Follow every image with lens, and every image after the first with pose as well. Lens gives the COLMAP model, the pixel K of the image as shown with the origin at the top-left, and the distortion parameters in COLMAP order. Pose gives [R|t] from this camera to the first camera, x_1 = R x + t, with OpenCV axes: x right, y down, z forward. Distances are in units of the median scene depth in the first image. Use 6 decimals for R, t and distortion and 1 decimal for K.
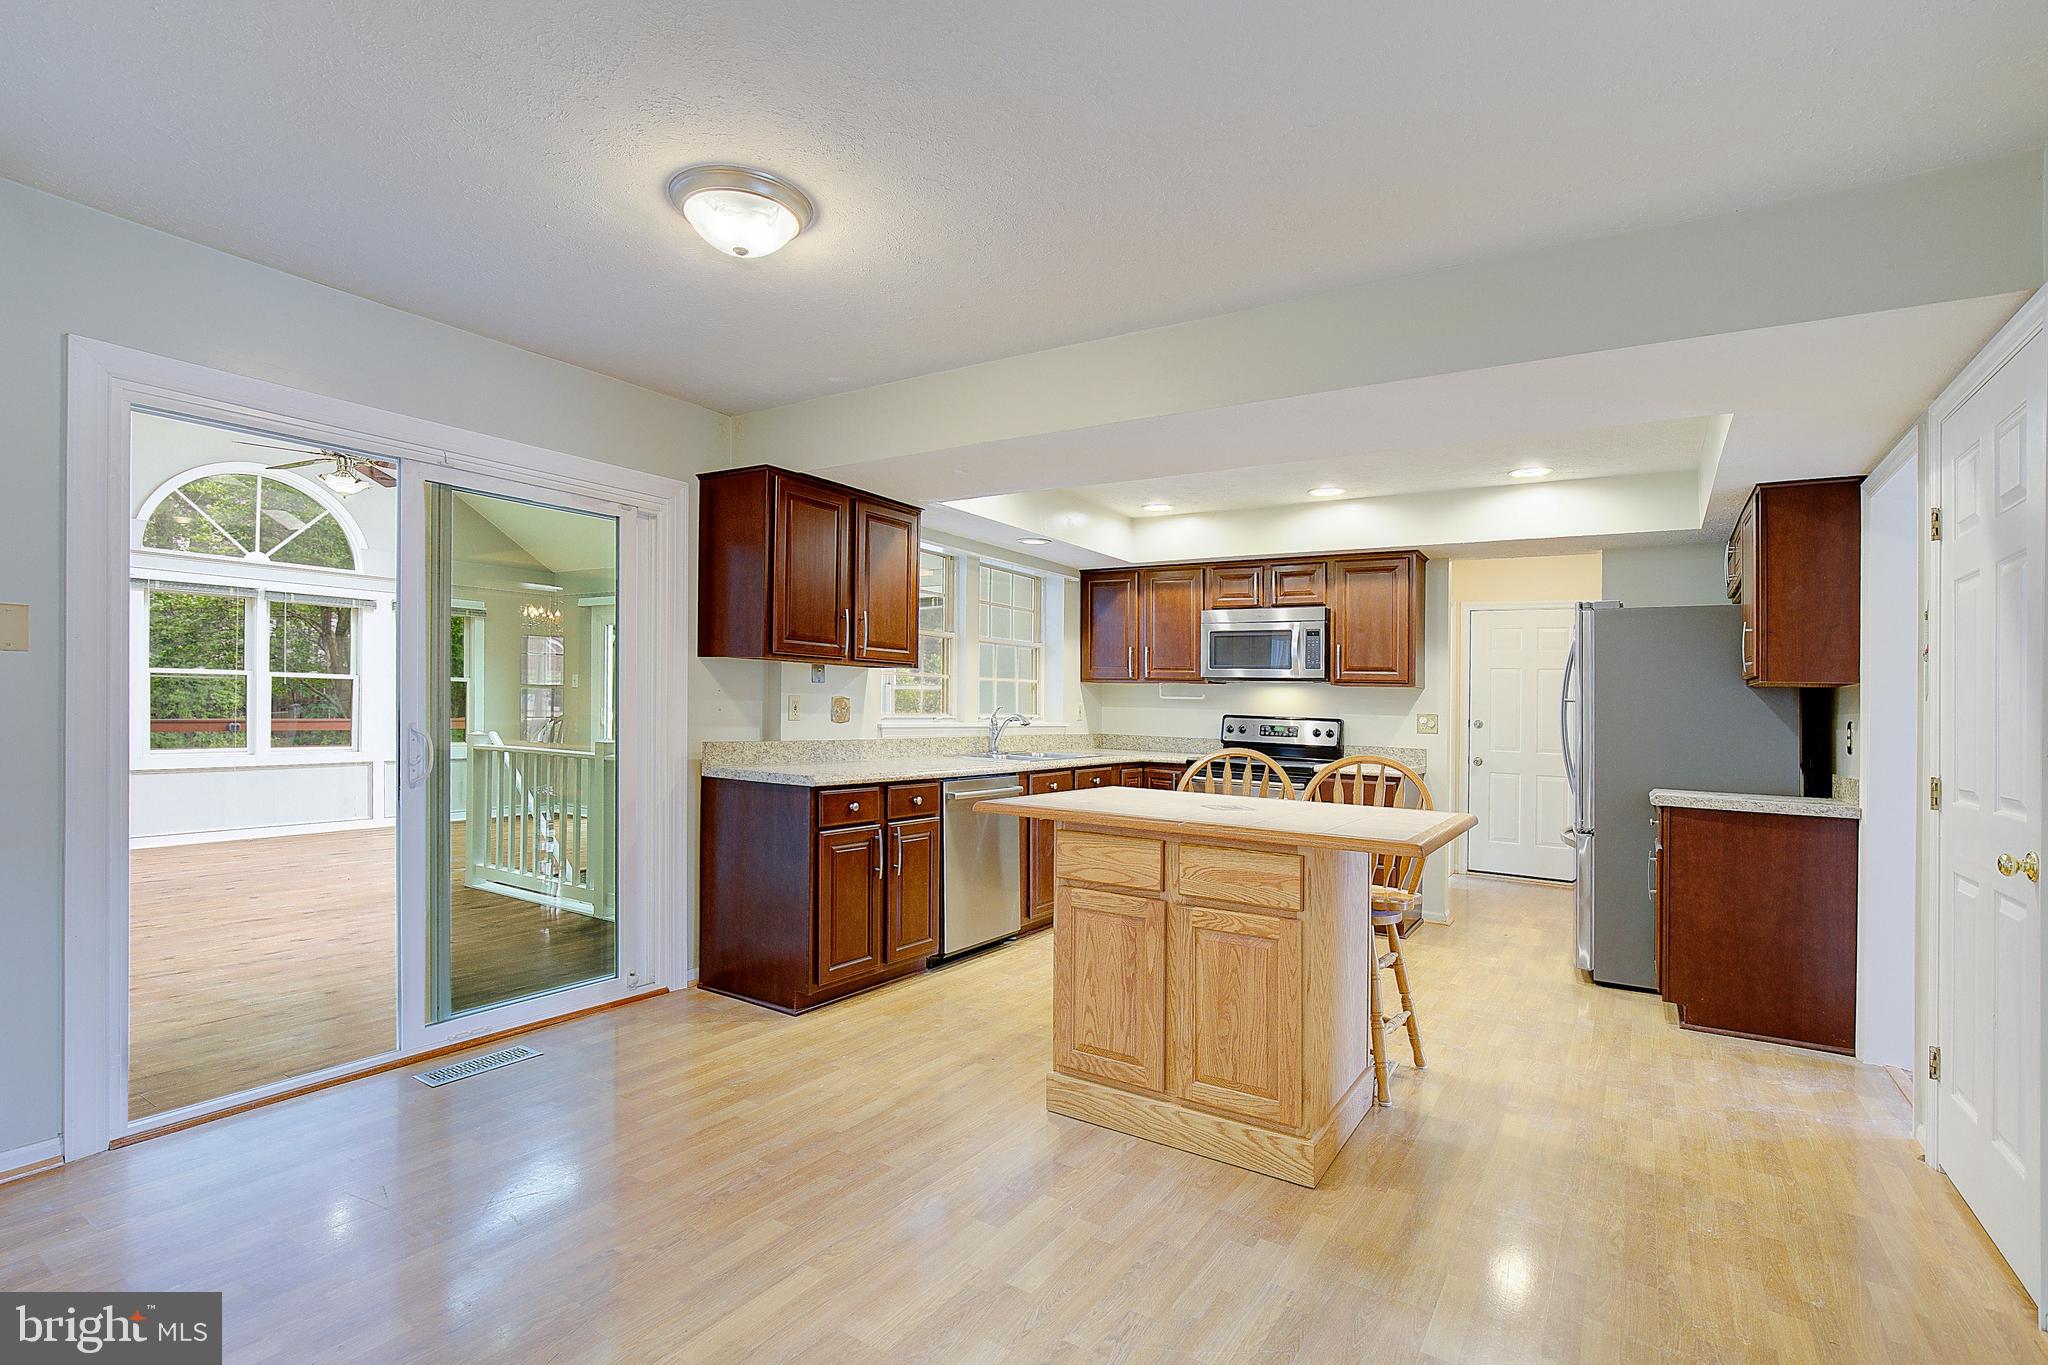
lens RADIAL K [[963.5, 0, 963.0], [0, 963.5, 650.8], [0, 0, 1]] dist [-0.012511, -0.000122]
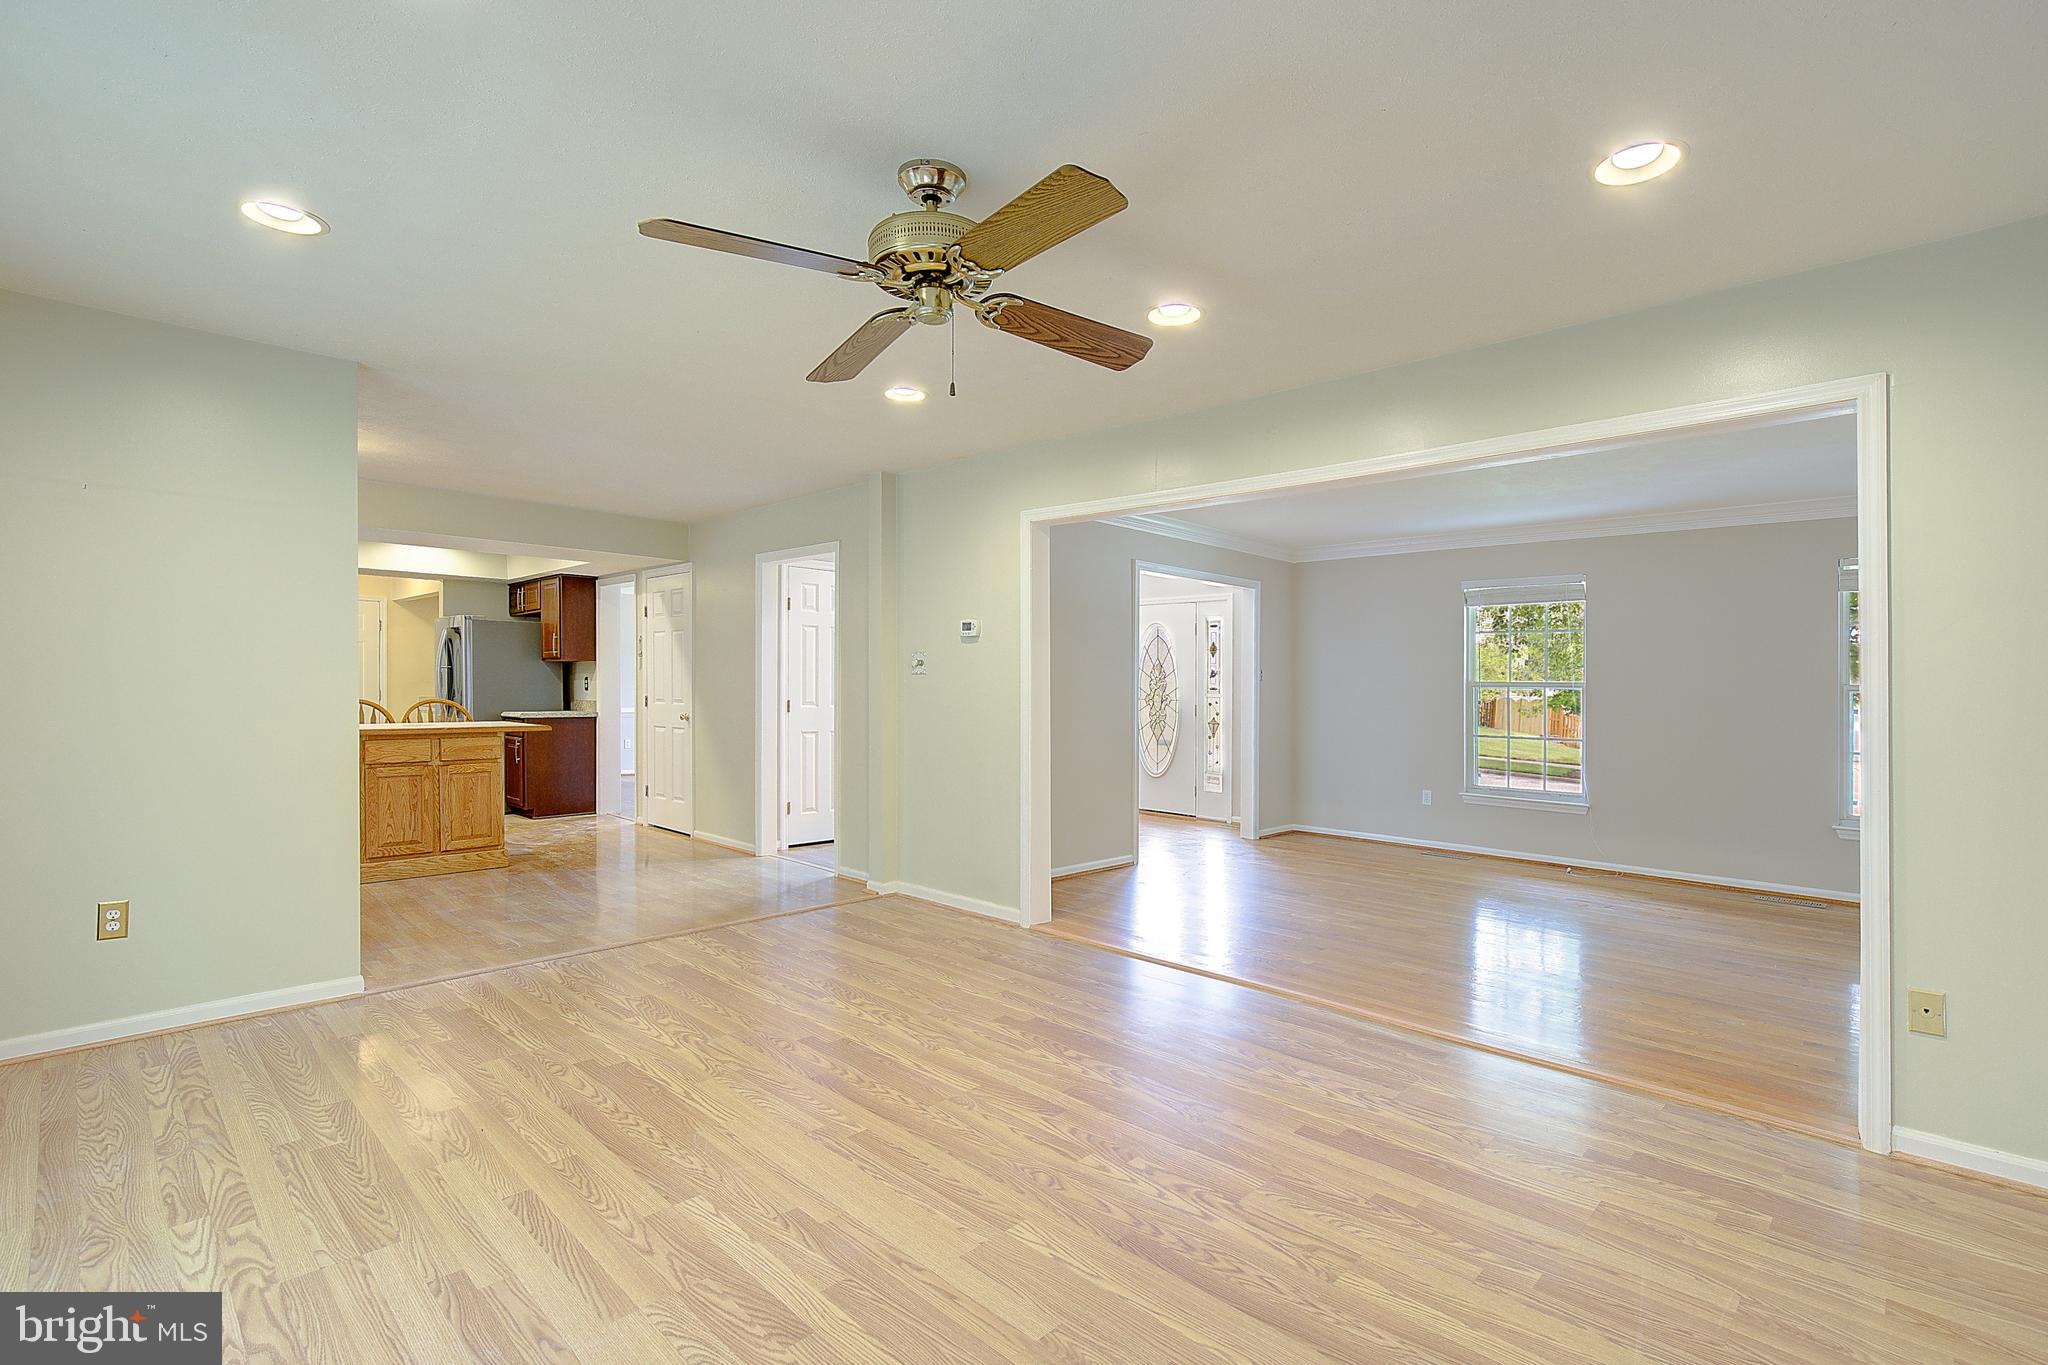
lens RADIAL K [[943.6, 0, 1056.4], [0, 943.6, 708.9], [0, 0, 1]] dist [-0.002513, -0.000061]
pose [[0.141651, -0.049024, 0.988702, -0.905017], [-0.058537, 0.996610, 0.057803, -0.037528], [-0.988184, -0.066063, 0.138302, -0.359062]]
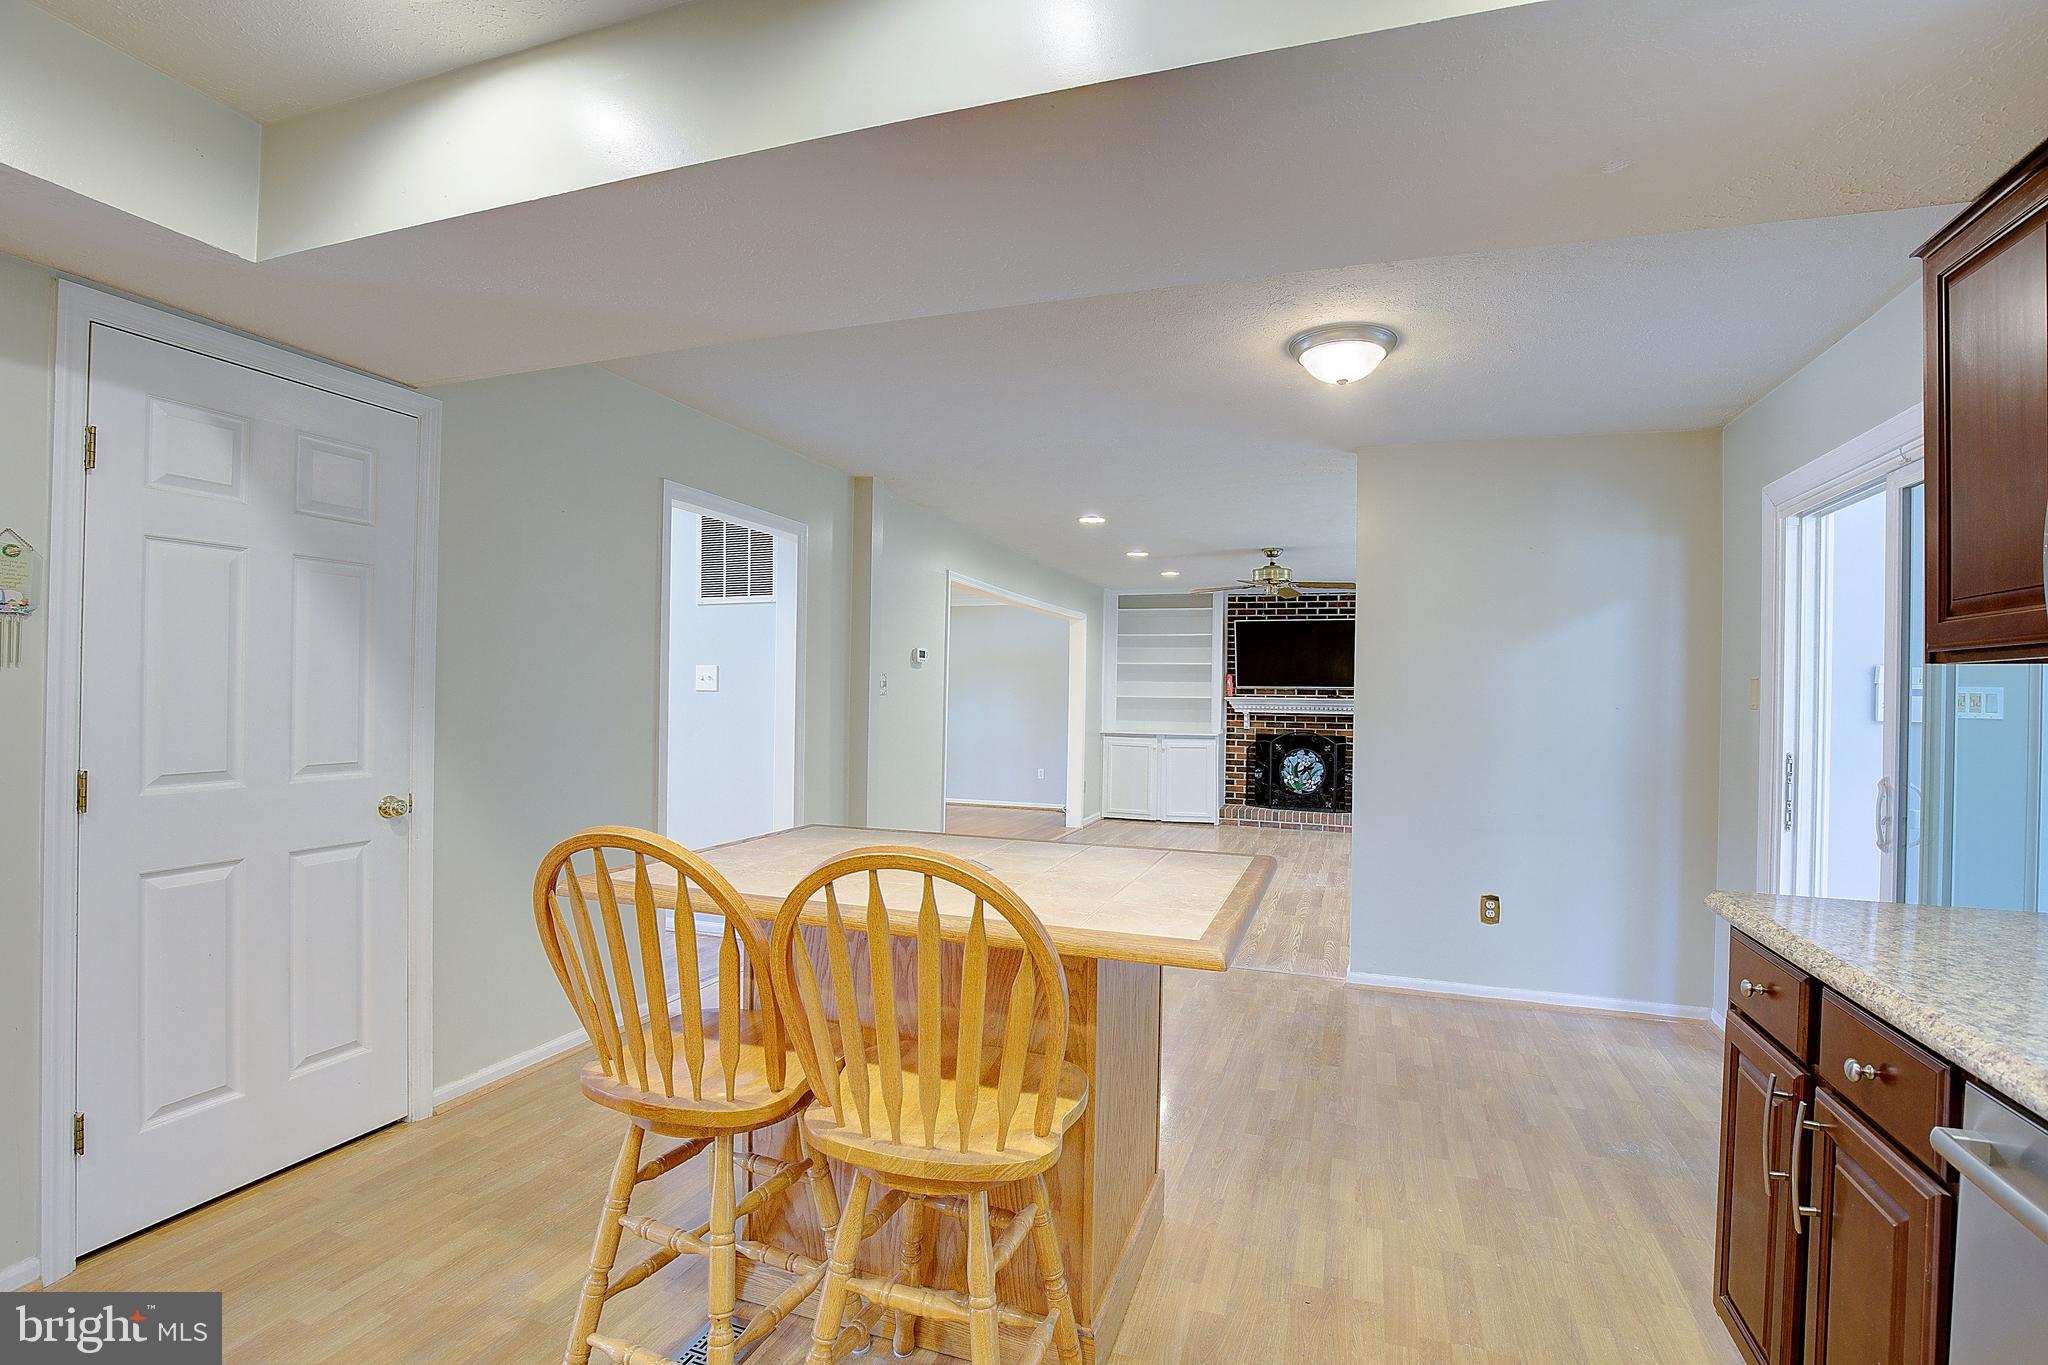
lens RADIAL K [[976.1, 0, 995.2], [0, 976.1, 699.8], [0, 0, 1]] dist [-0.012418, 0.000042]
pose [[-0.965773, -0.049163, -0.254686, 0.267412], [-0.036749, 0.997903, -0.053276, 0.048616], [0.256771, -0.042093, -0.965555, 1.030399]]
